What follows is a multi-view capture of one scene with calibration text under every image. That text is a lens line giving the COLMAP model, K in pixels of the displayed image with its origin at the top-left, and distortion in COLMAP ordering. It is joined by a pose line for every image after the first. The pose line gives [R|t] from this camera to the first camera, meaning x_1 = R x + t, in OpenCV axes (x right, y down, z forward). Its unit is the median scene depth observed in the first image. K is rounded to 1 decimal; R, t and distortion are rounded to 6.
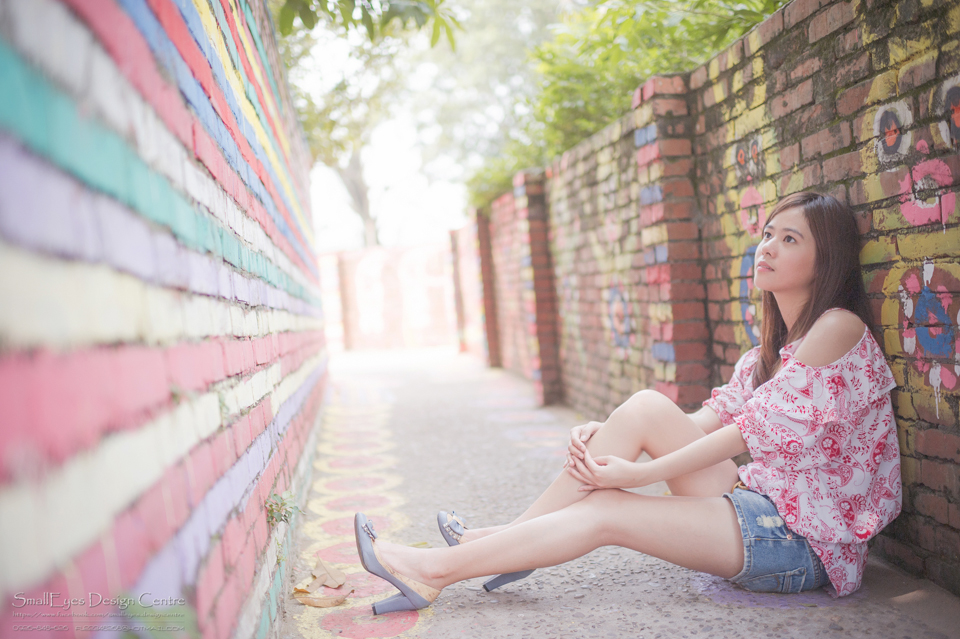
lens RADIAL K [[955.2, 0, 477.4], [0, 955.2, 315.9], [0, 0, 1]] dist [0.002341, -0.021228]
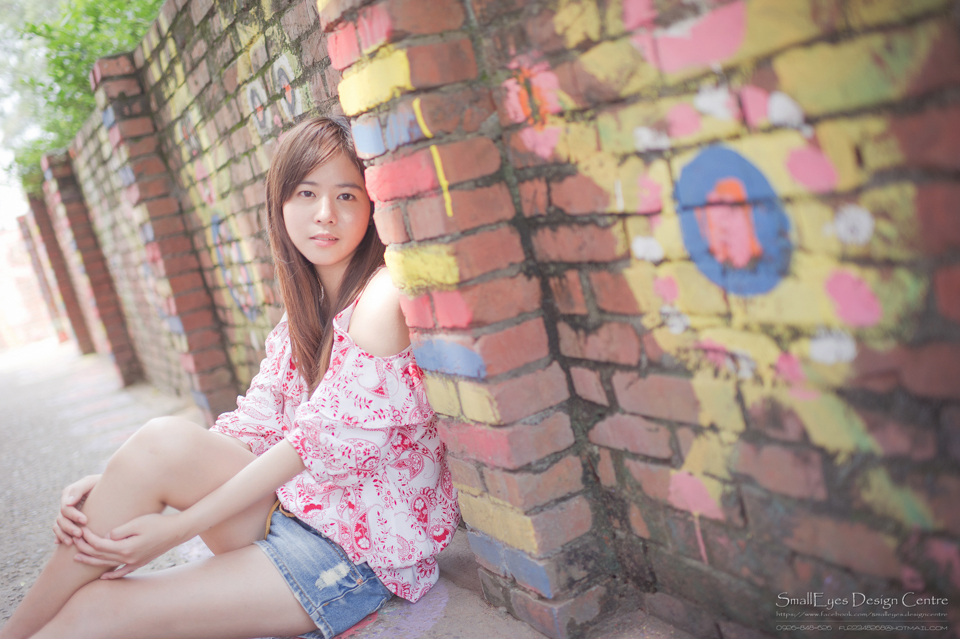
lens RADIAL K [[955.2, 0, 477.4], [0, 955.2, 315.9], [0, 0, 1]] dist [0.002341, -0.021228]
pose [[0.917291, -0.218178, 0.333130, 0.176534], [0.194437, 0.975444, 0.103460, -0.017442], [-0.347523, -0.030130, 0.937187, -0.090357]]
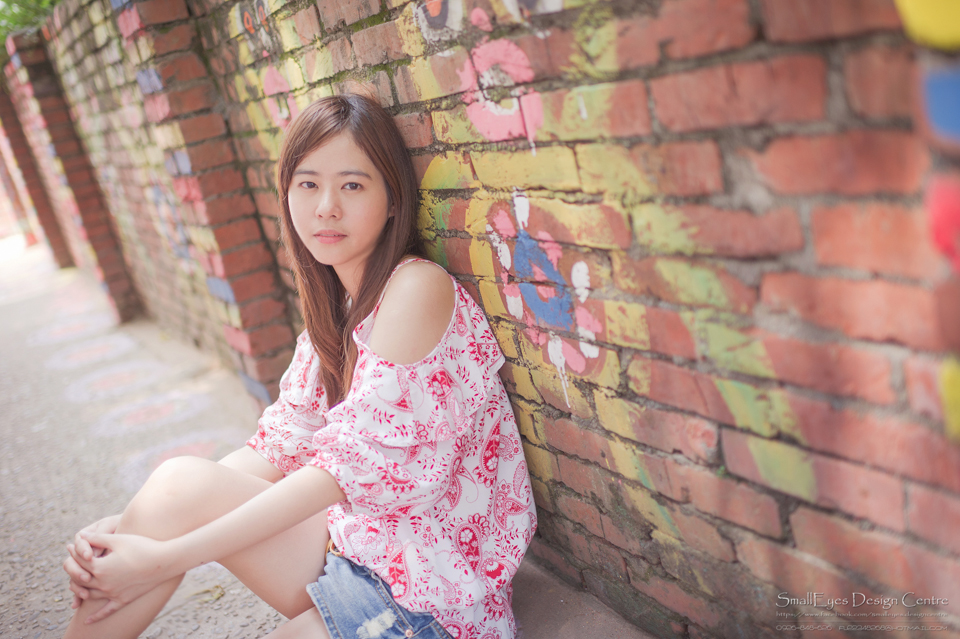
lens RADIAL K [[955.2, 0, 477.4], [0, 955.2, 315.9], [0, 0, 1]] dist [0.002341, -0.021228]
pose [[0.906381, -0.253370, 0.338050, 0.137137], [0.180311, 0.955658, 0.232820, -0.093461], [-0.382050, -0.150069, 0.911875, 0.269354]]
